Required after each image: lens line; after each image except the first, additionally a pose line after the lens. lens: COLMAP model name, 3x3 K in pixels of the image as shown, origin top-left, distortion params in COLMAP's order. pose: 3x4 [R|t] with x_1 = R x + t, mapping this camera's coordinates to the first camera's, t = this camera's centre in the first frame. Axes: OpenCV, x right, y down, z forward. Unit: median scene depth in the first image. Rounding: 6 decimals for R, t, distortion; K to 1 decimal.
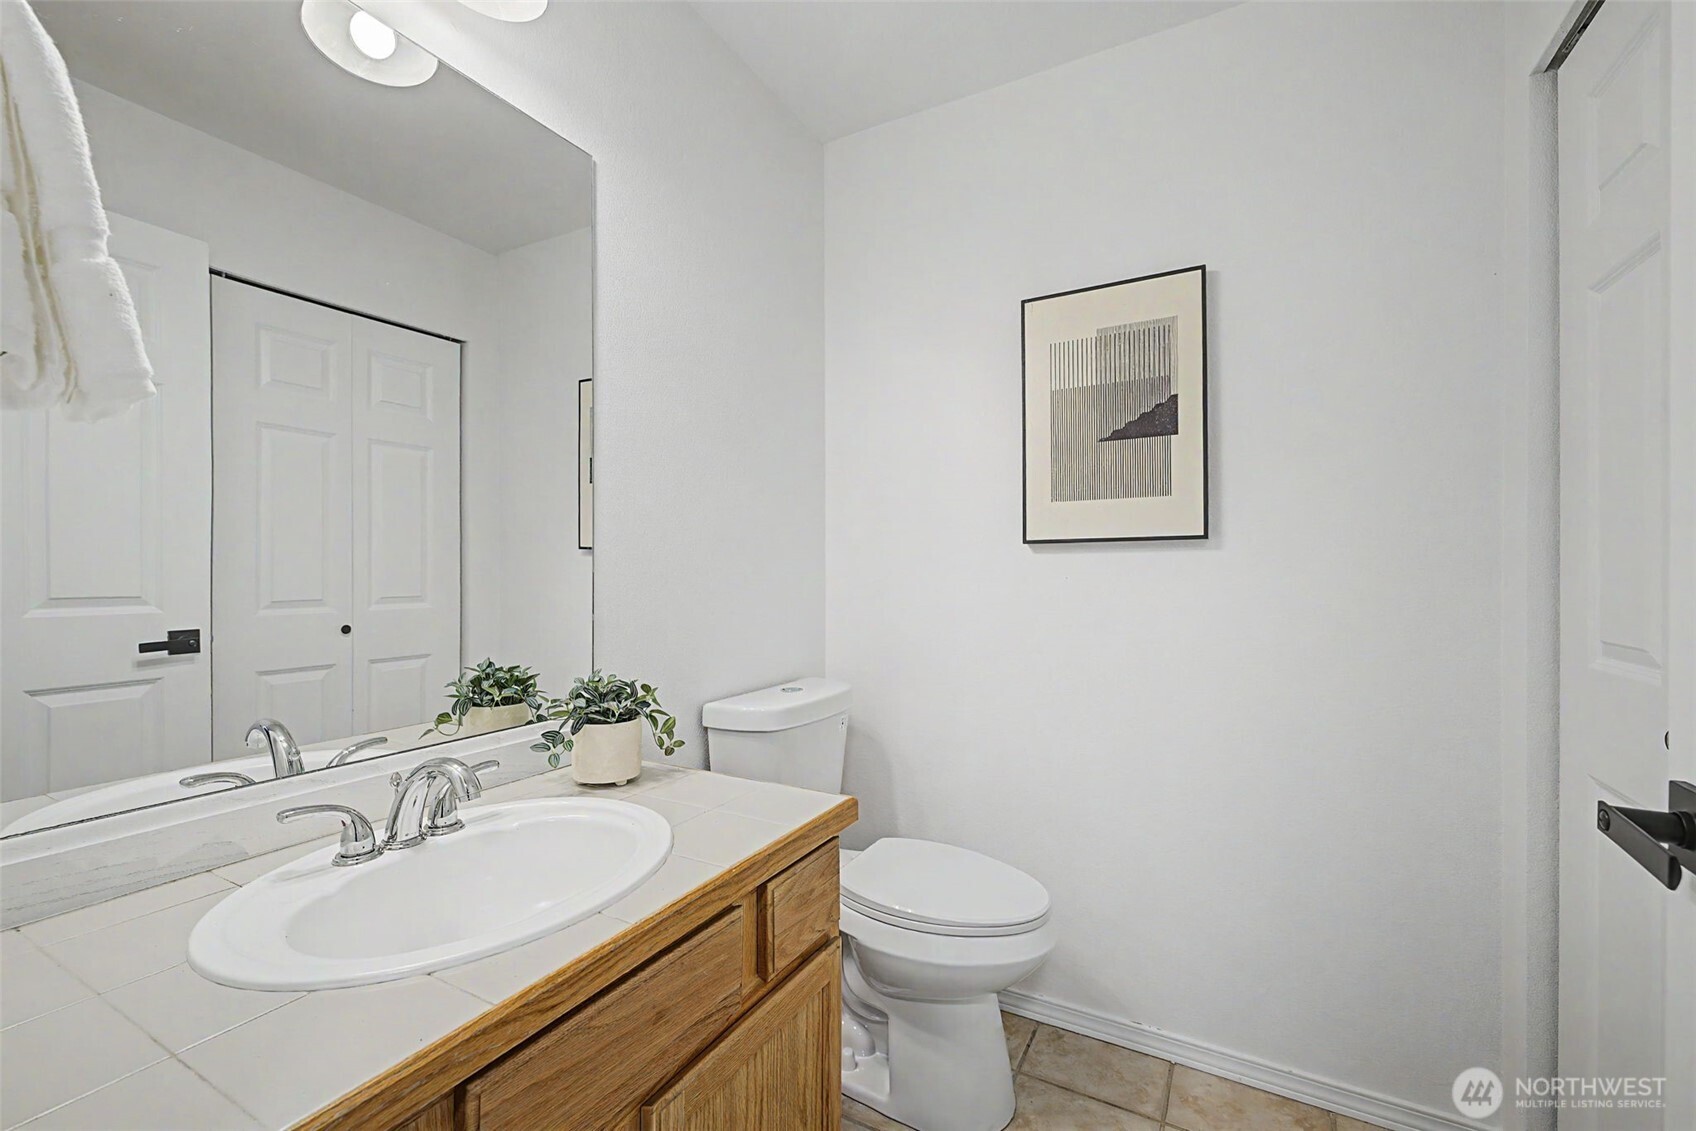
lens RADIAL K [[718.2, 0, 853.3], [0, 718.2, 550.1], [0, 0, 1]] dist [-0.004486, 0.000534]
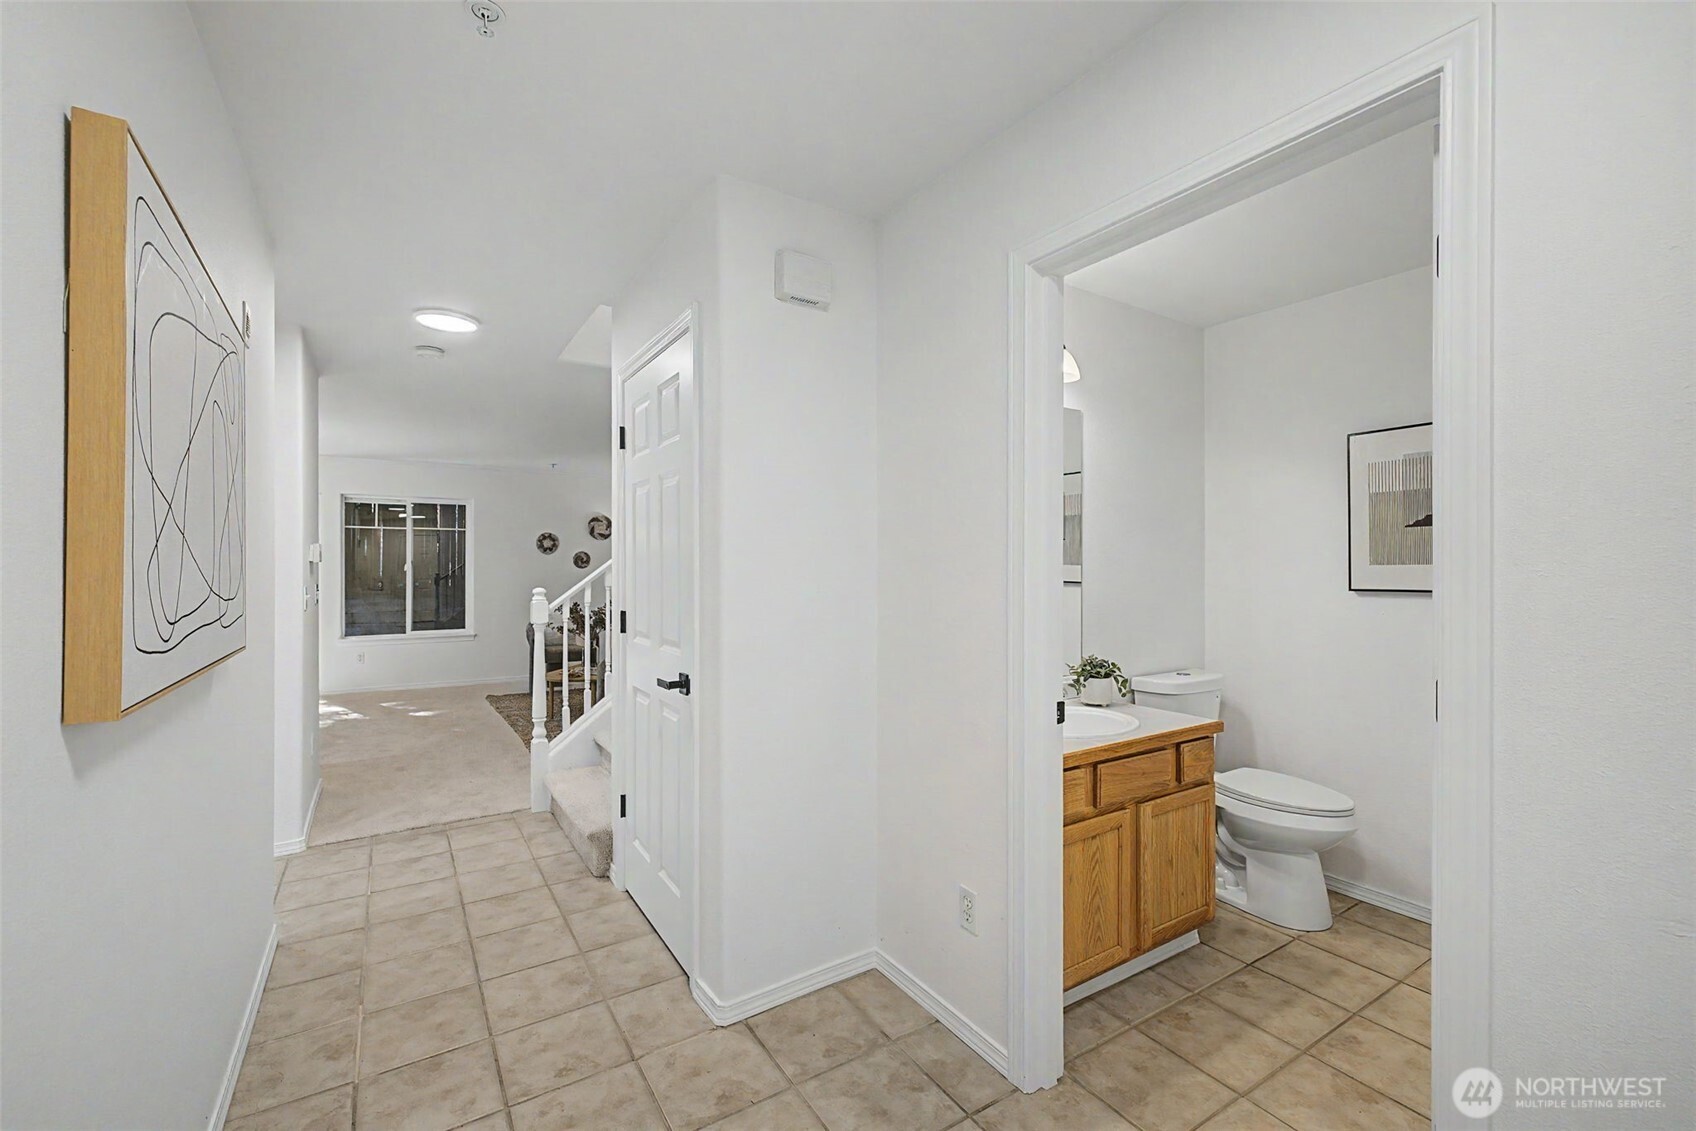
lens RADIAL K [[718.2, 0, 838.1], [0, 718.2, 564.1], [0, 0, 1]] dist [-0.004486, 0.000534]
pose [[0.873587, -0.000517, -0.486669, 0.032060], [0.011966, 0.999720, 0.020418, -0.136809], [0.486522, -0.023660, 0.873348, -1.076126]]
